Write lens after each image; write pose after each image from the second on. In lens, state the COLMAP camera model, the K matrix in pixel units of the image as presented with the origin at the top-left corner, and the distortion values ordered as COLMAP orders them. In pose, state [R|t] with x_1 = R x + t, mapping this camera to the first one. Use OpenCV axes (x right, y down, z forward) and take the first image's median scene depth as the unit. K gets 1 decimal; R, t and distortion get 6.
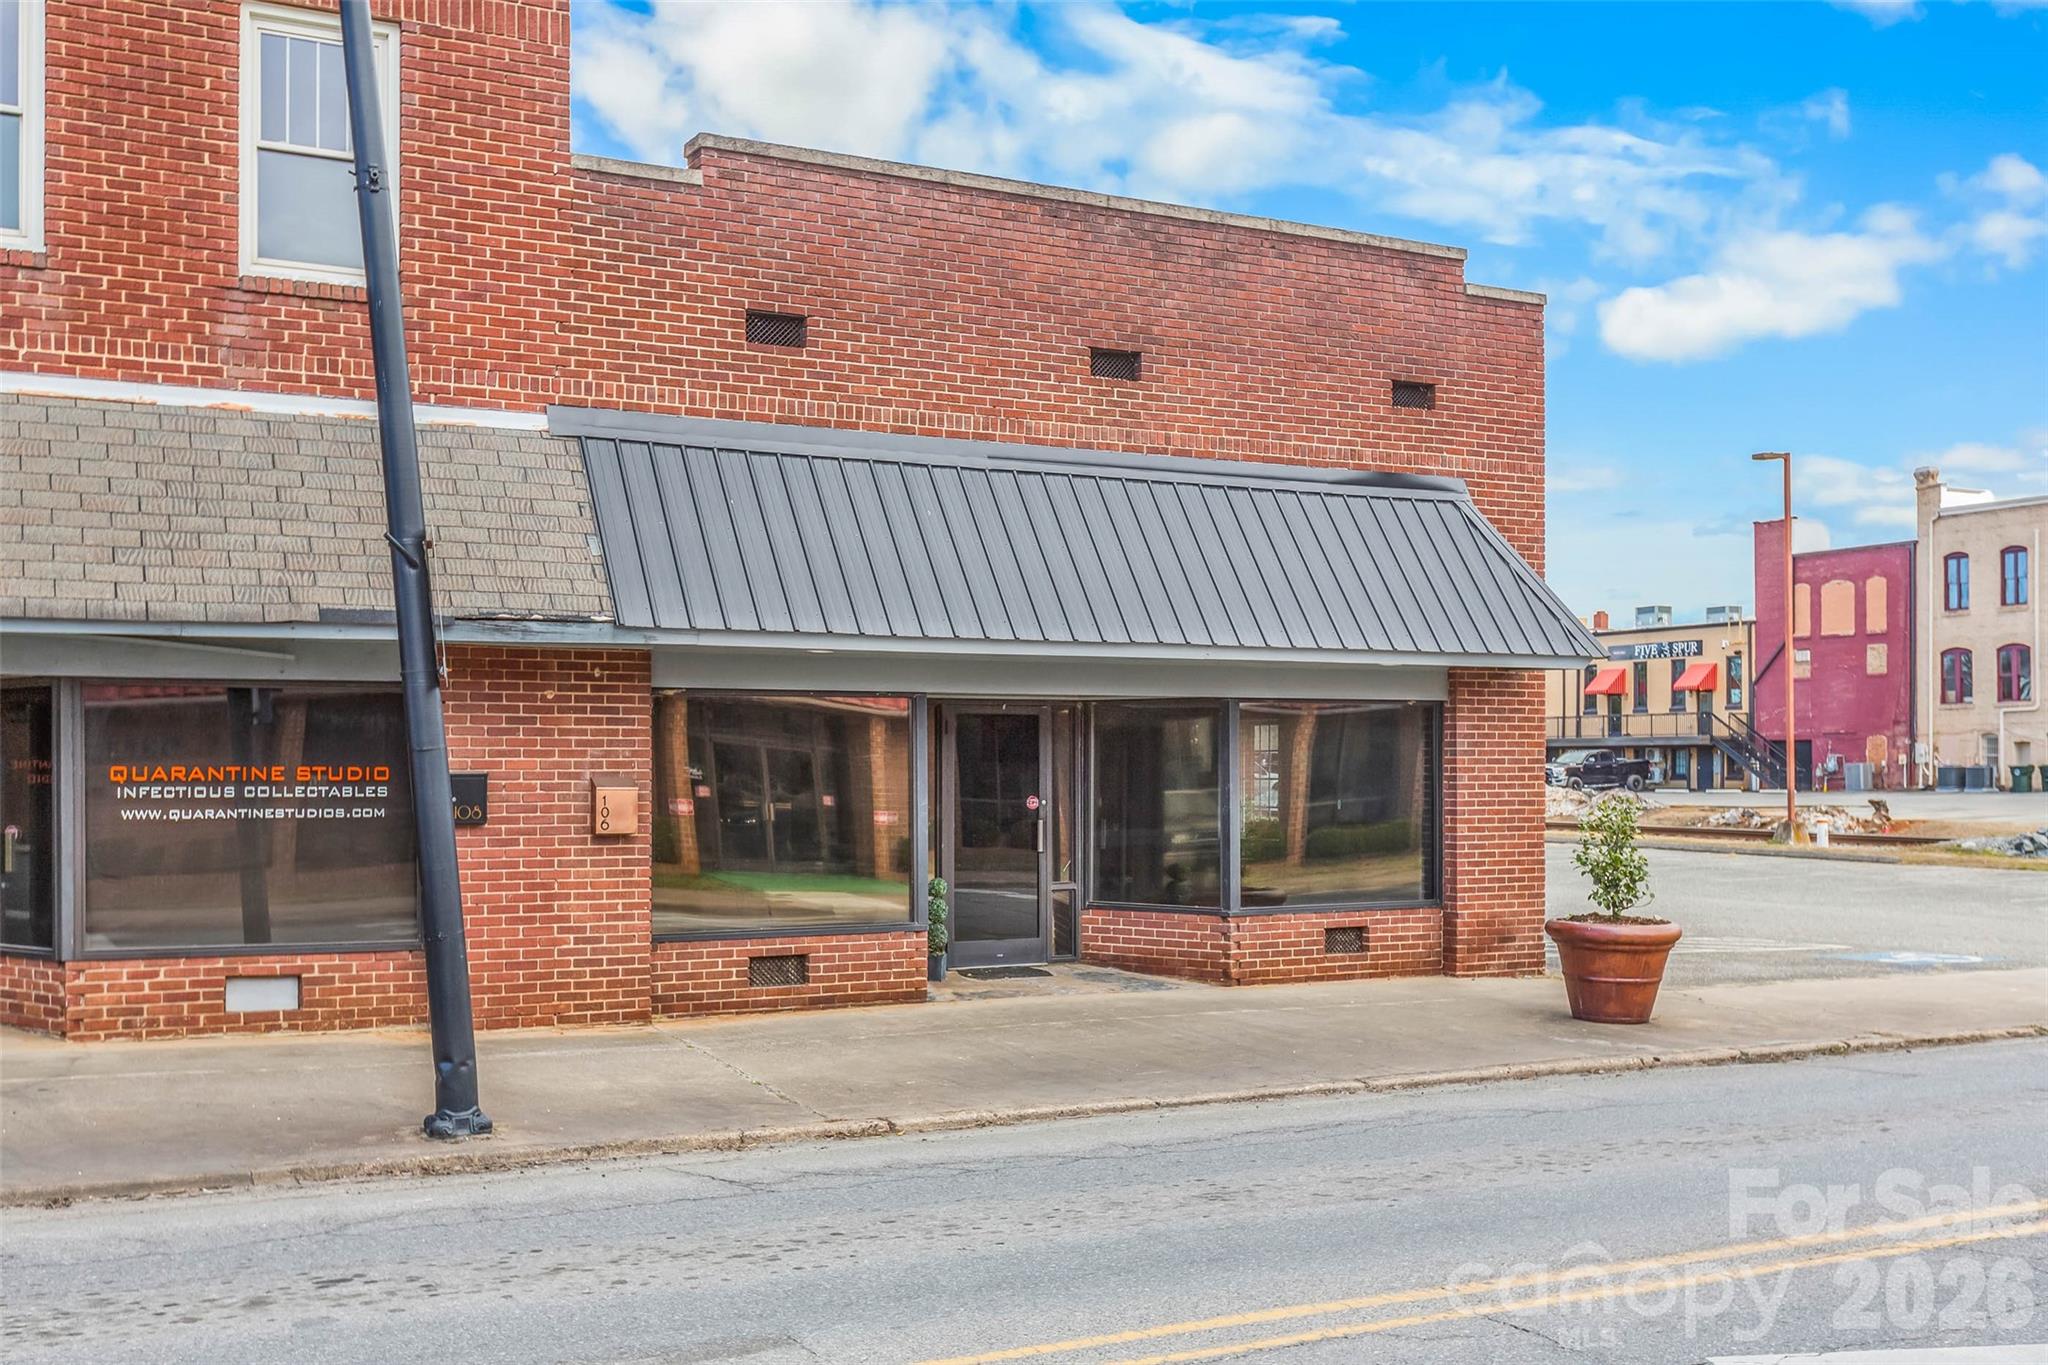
lens RADIAL K [[2144.9, 0, 1054.5], [0, 2144.9, 771.3], [0, 0, 1]] dist [-0.012322, 0.000000]
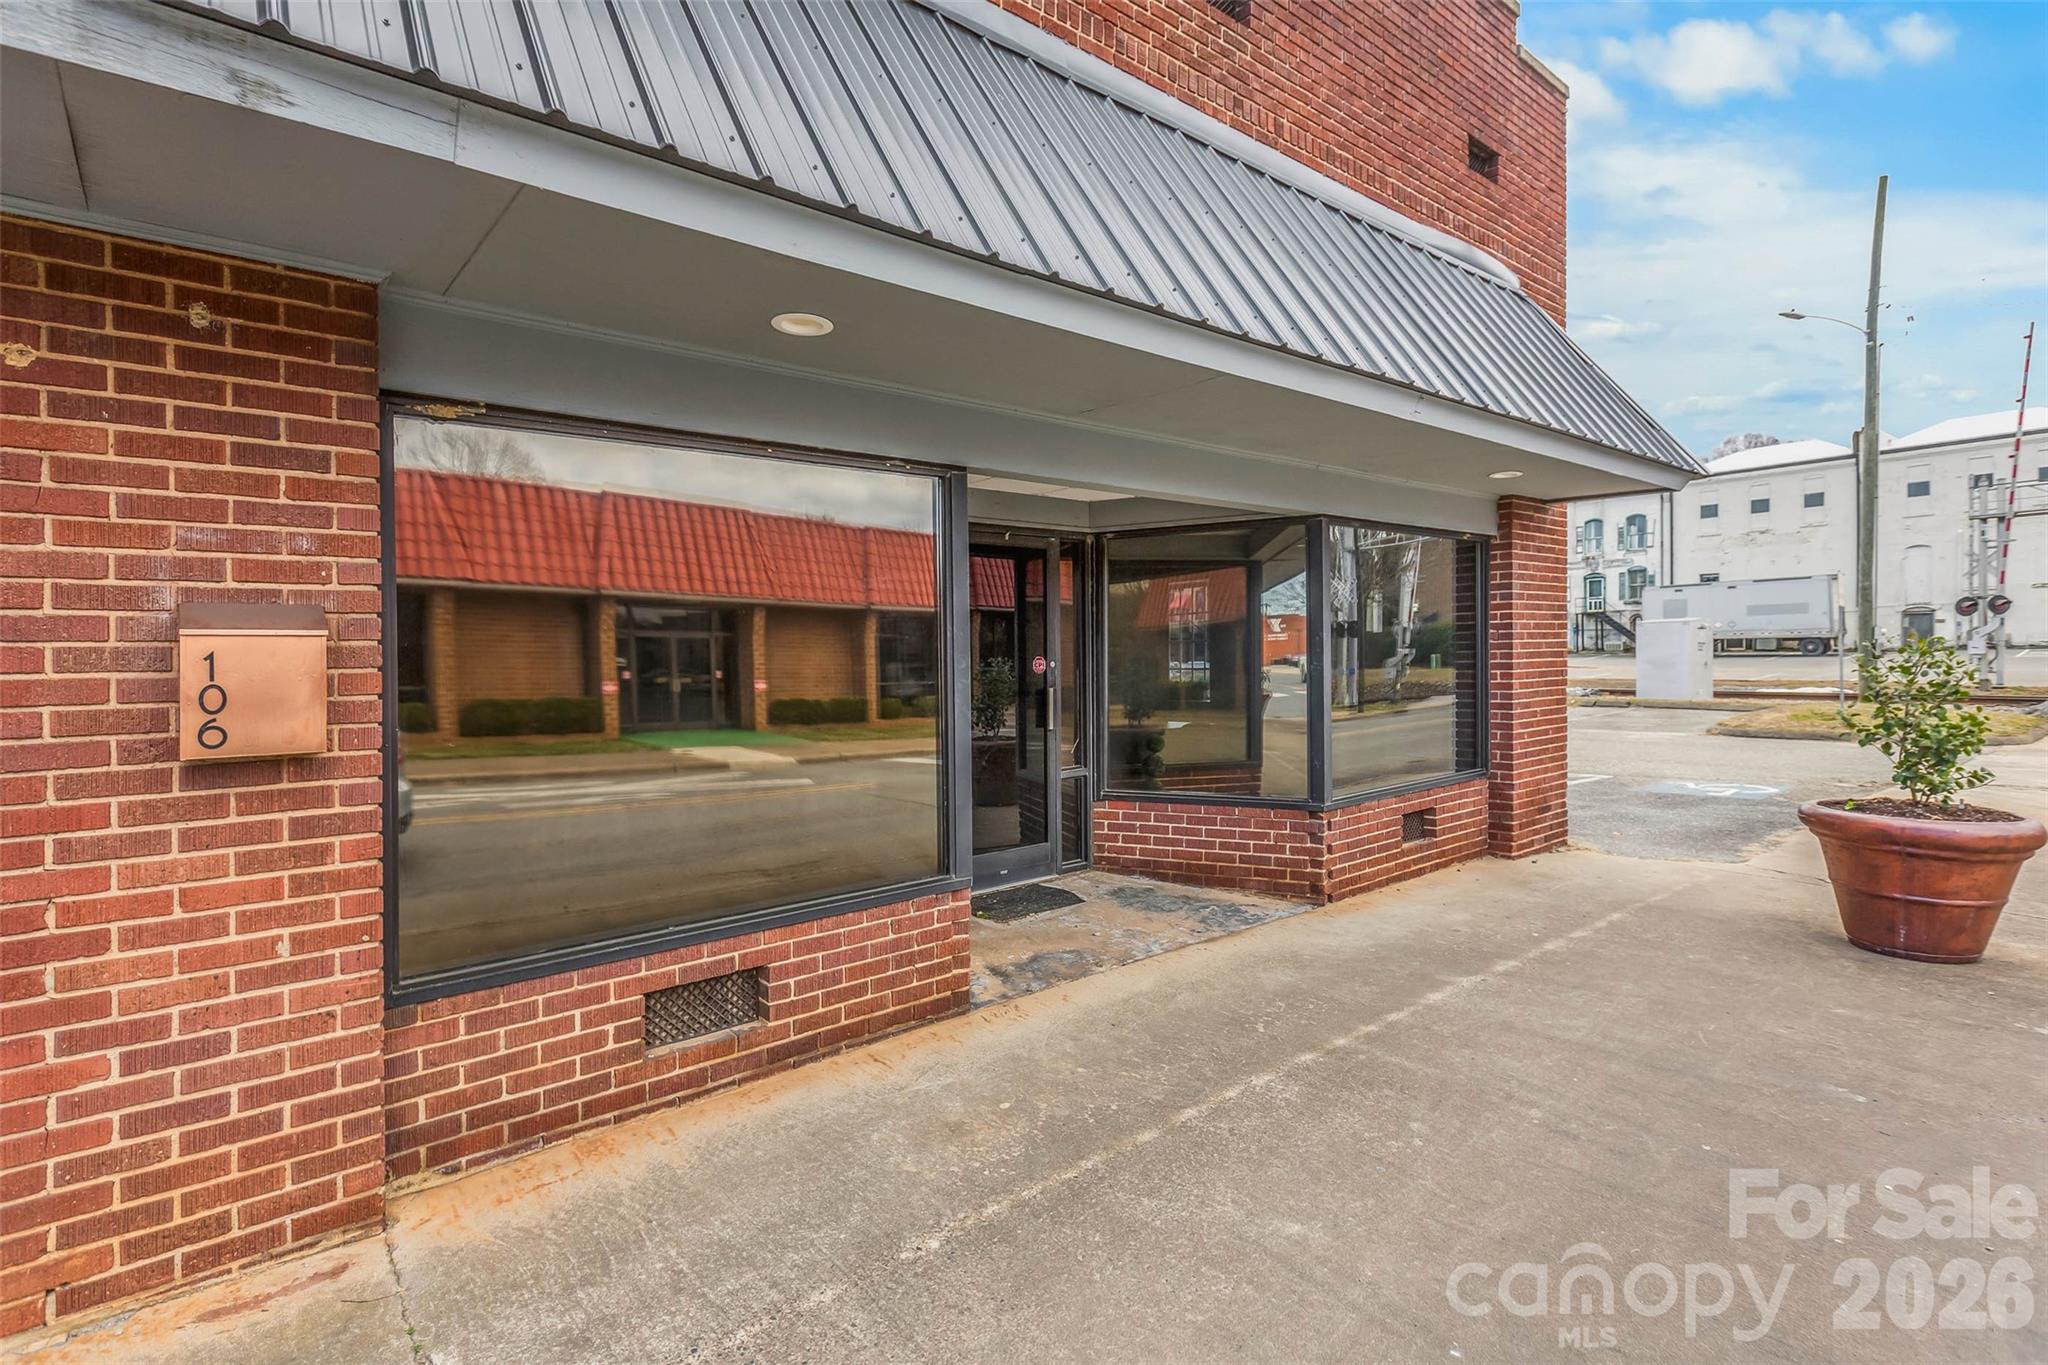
lens RADIAL K [[976.6, 0, 972.6], [0, 976.6, 647.6], [0, 0, 1]] dist [-0.000442, 0.000080]
pose [[0.985300, -0.018293, 0.169850, -0.102795], [0.020847, 0.999695, -0.013266, 0.014122], [-0.169555, 0.016612, 0.985381, 0.749551]]
